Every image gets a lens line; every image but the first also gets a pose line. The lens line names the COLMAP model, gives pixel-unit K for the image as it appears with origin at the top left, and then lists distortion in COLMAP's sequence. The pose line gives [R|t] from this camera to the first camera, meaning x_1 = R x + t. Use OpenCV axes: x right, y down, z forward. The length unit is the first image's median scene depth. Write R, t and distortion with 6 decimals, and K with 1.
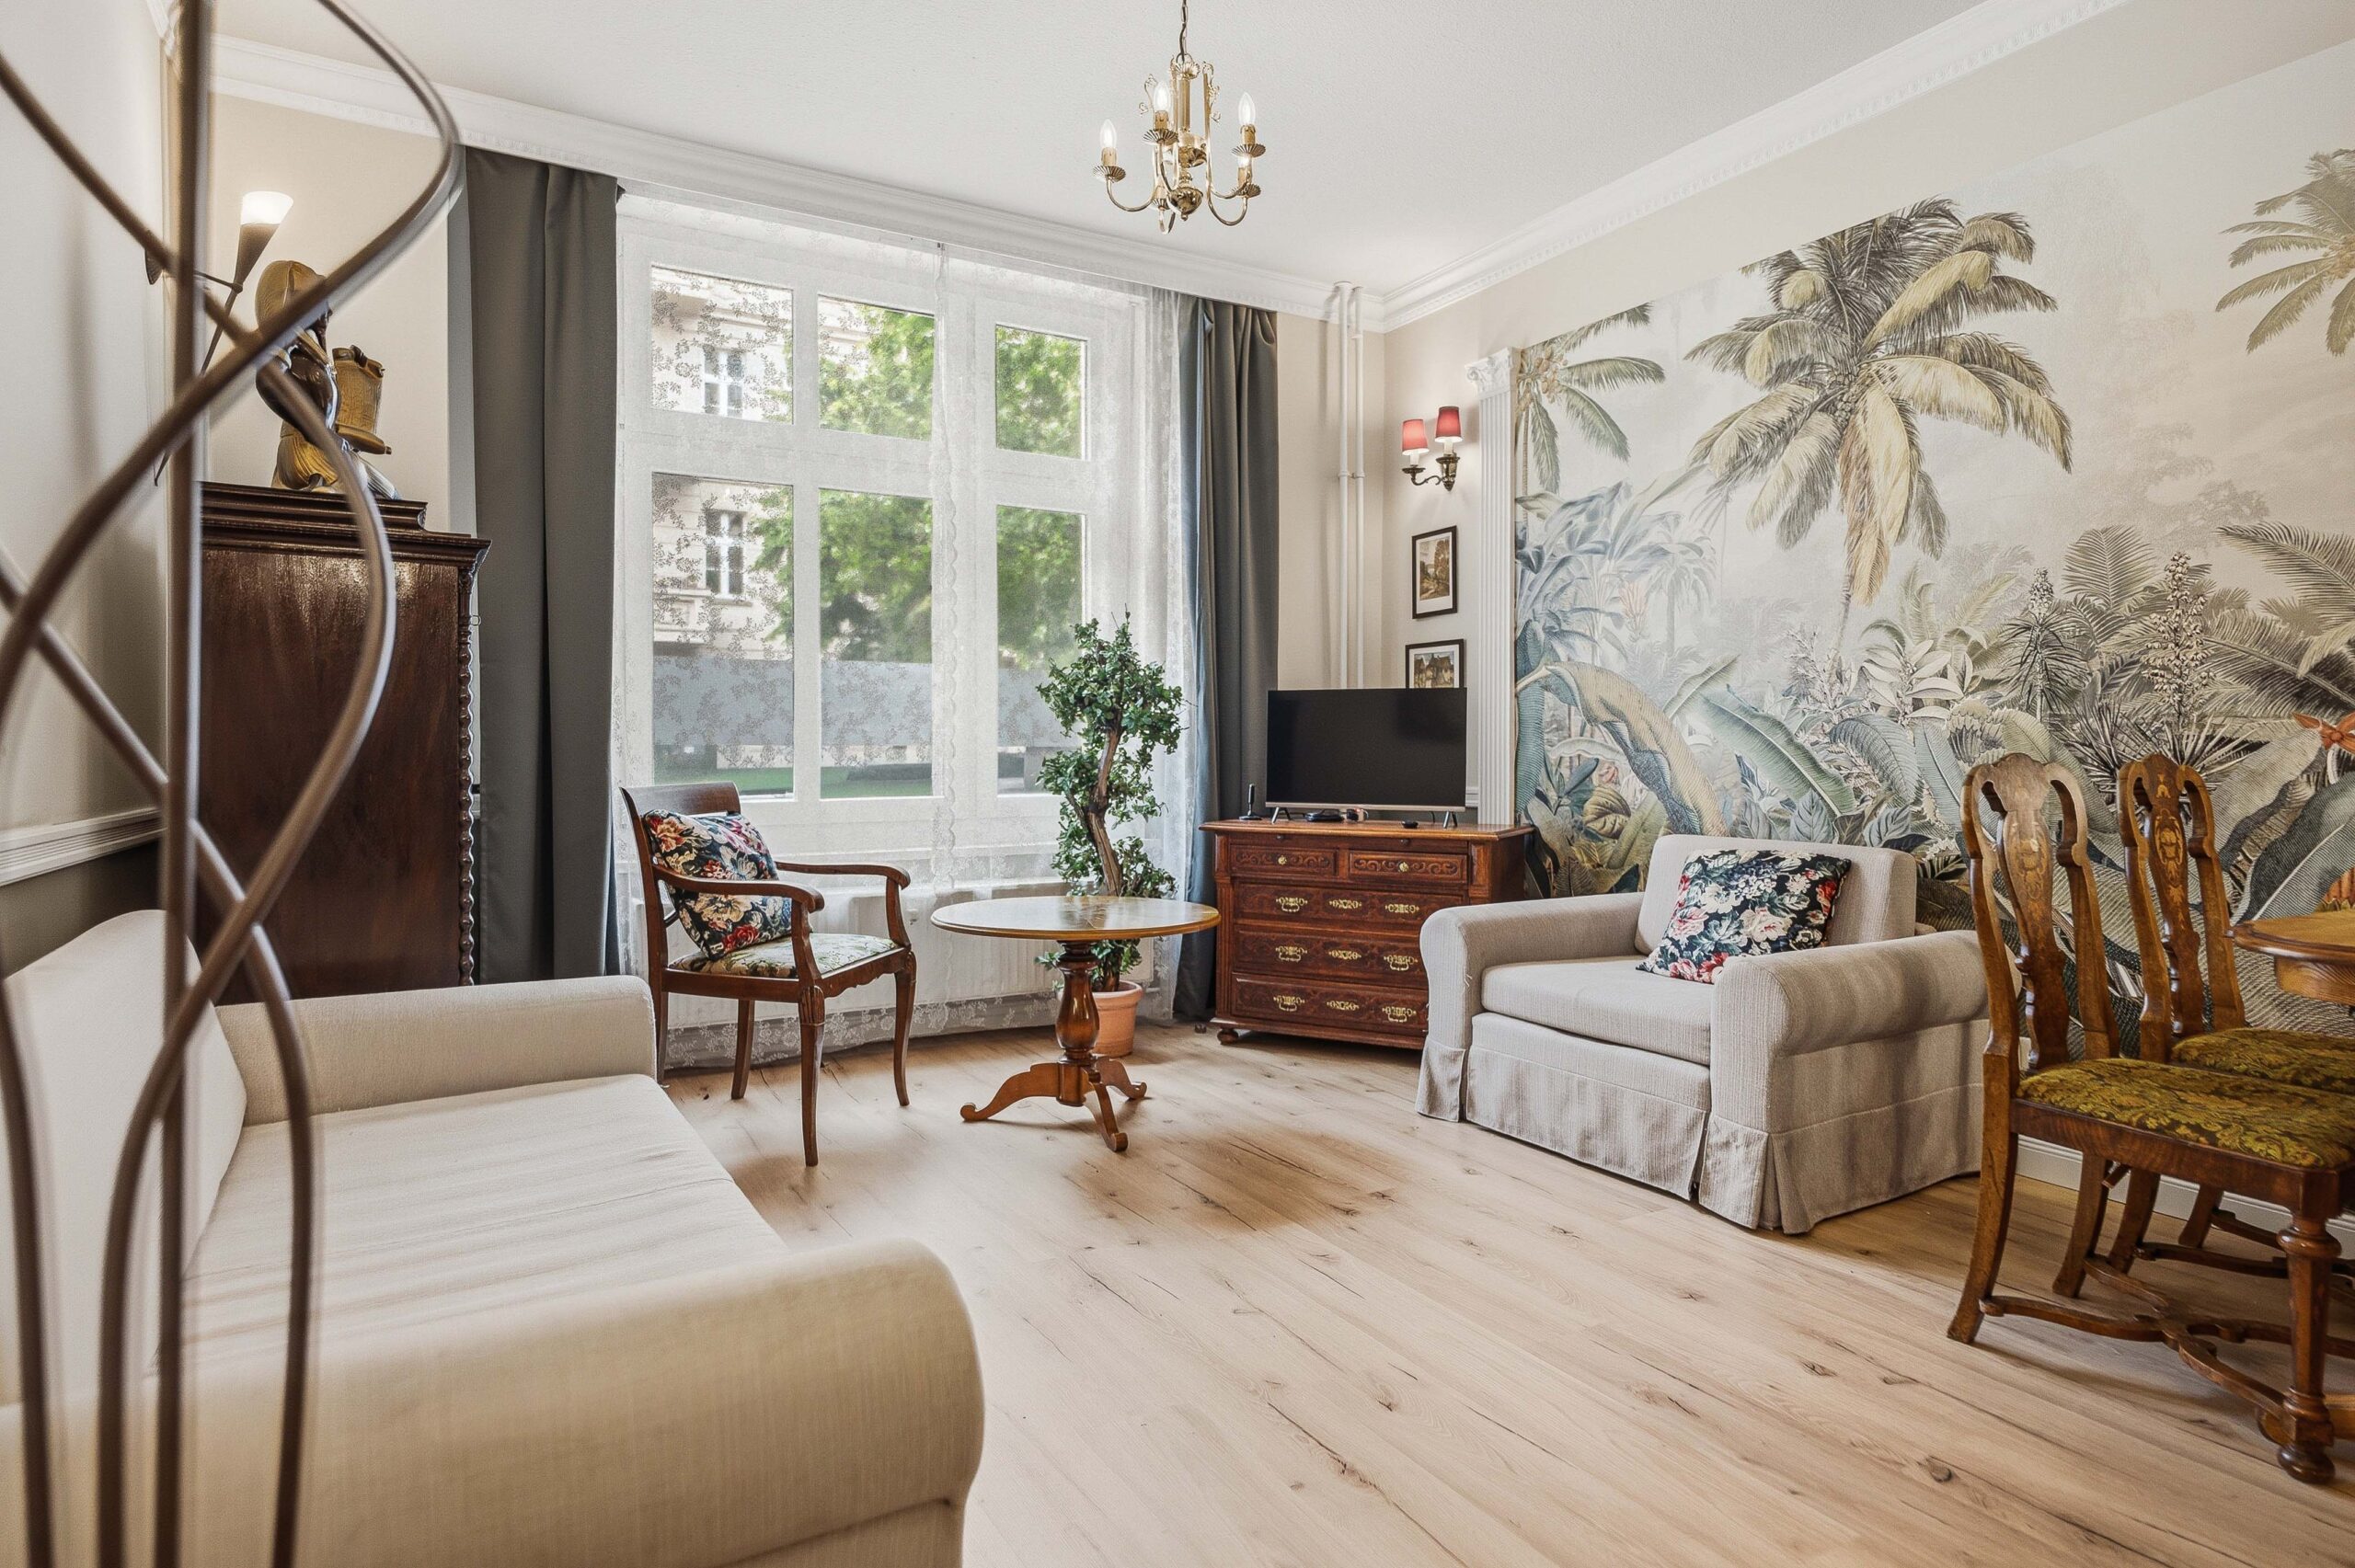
lens RADIAL K [[1255.4, 0, 1168.3], [0, 1255.4, 762.1], [0, 0, 1]] dist [0.000514, 0.000614]
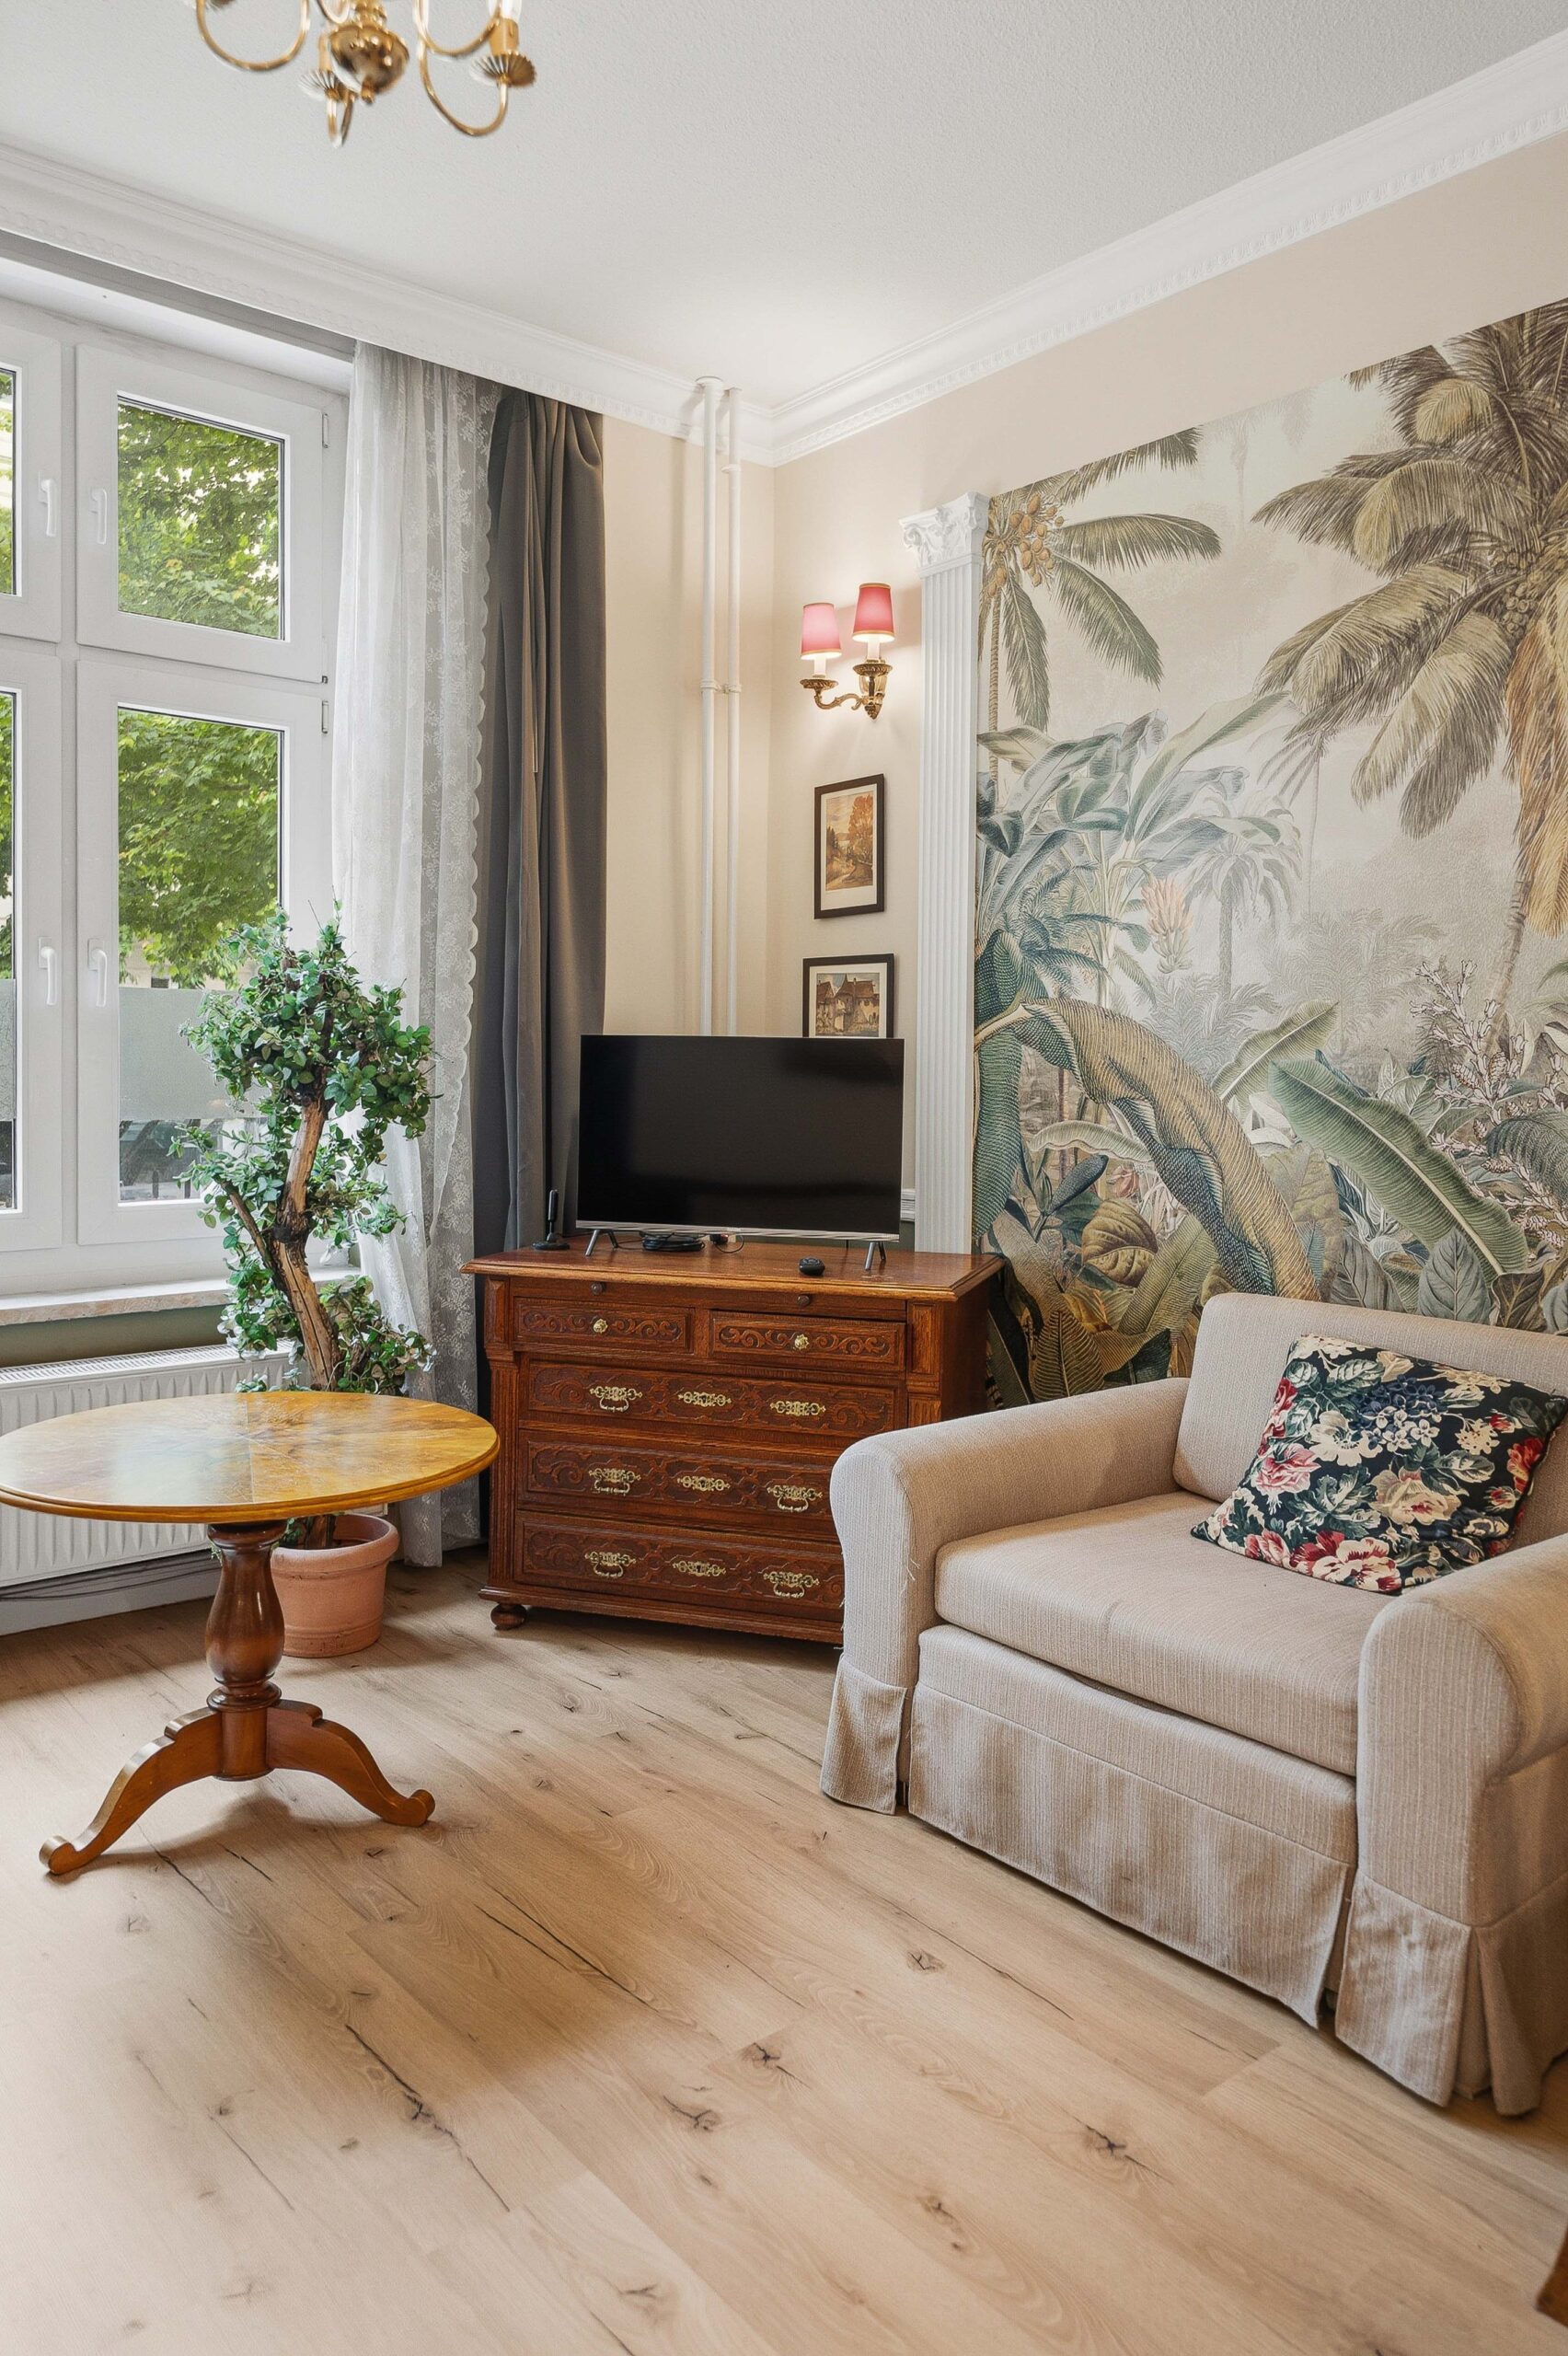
lens RADIAL K [[1617.8, 0, 773.5], [0, 1617.8, 1087.0], [0, 0, 1]] dist [0.005825, 0.006099]
pose [[0.984466, 0.006076, 0.175471, 0.038455], [-0.008034, 0.999913, 0.010454, -0.046785], [-0.175392, -0.011701, 0.984429, 0.245159]]
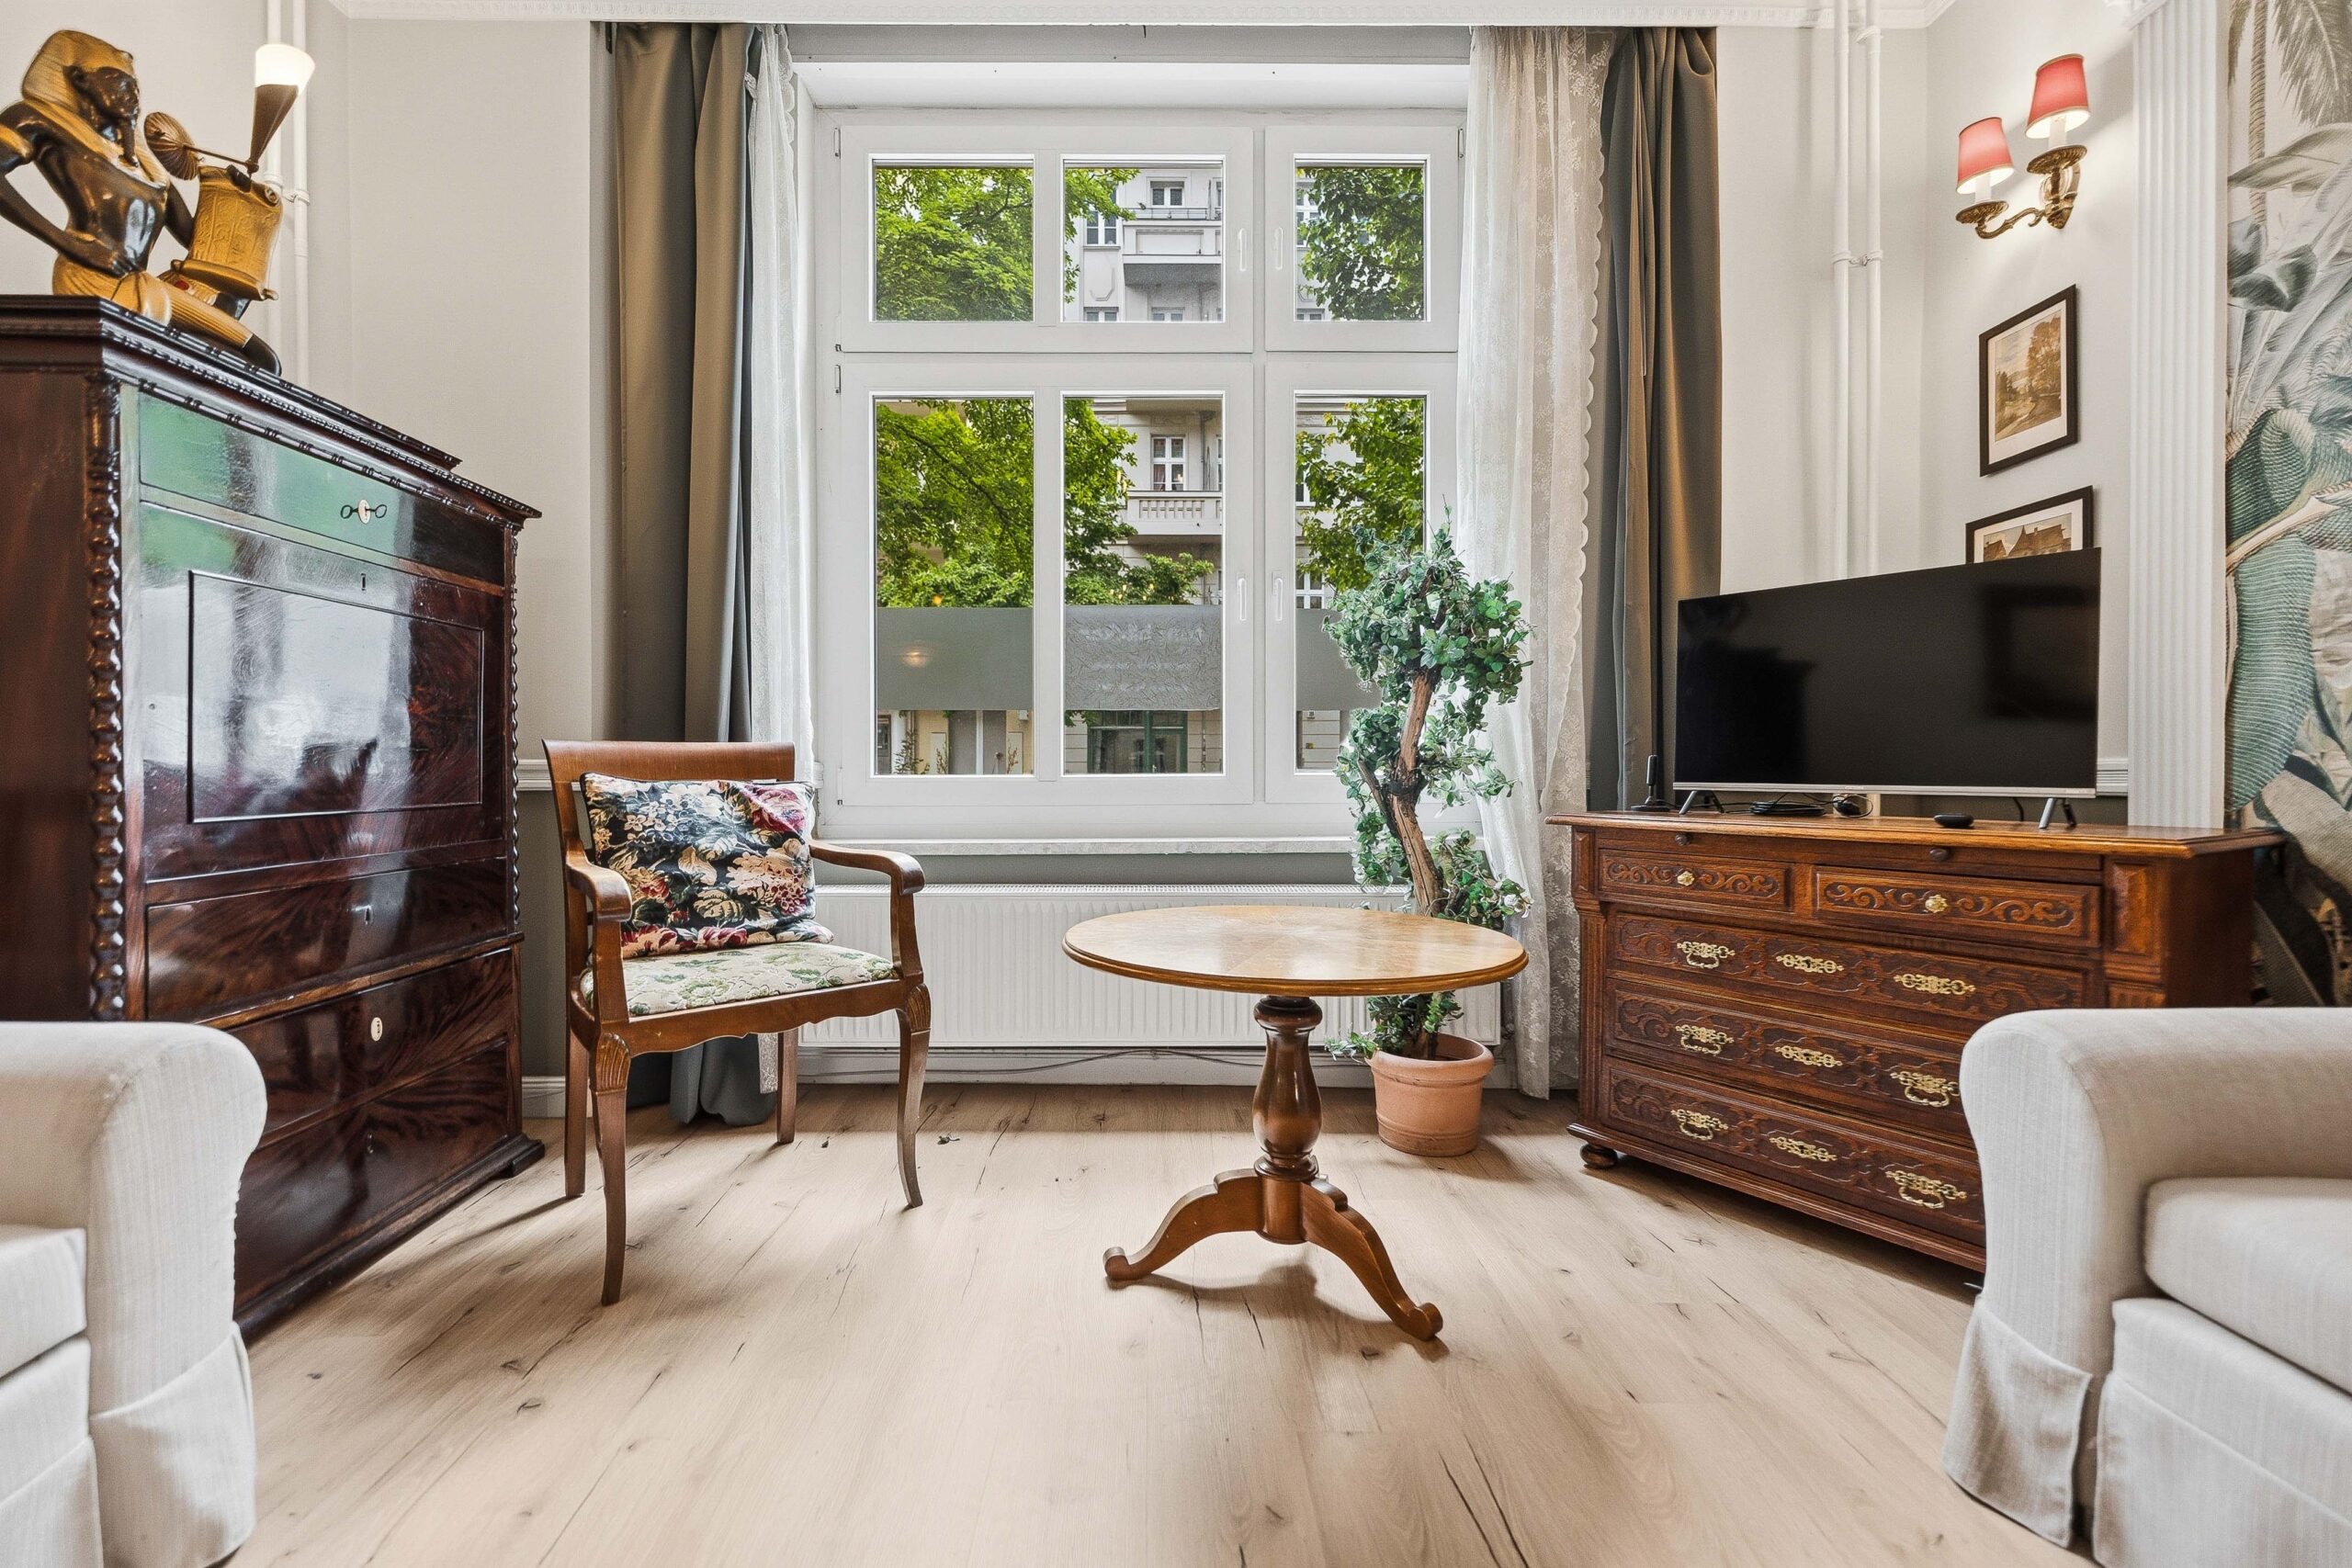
lens RADIAL K [[1033.0, 0, 1168.3], [0, 1033.0, 778.6], [0, 0, 1]] dist [-0.000153, -0.000341]
pose [[0.876428, 0.002495, -0.481526, 0.118459], [-0.001963, 0.999997, 0.001608, 0.033742], [0.481529, -0.000464, 0.876430, 0.494092]]
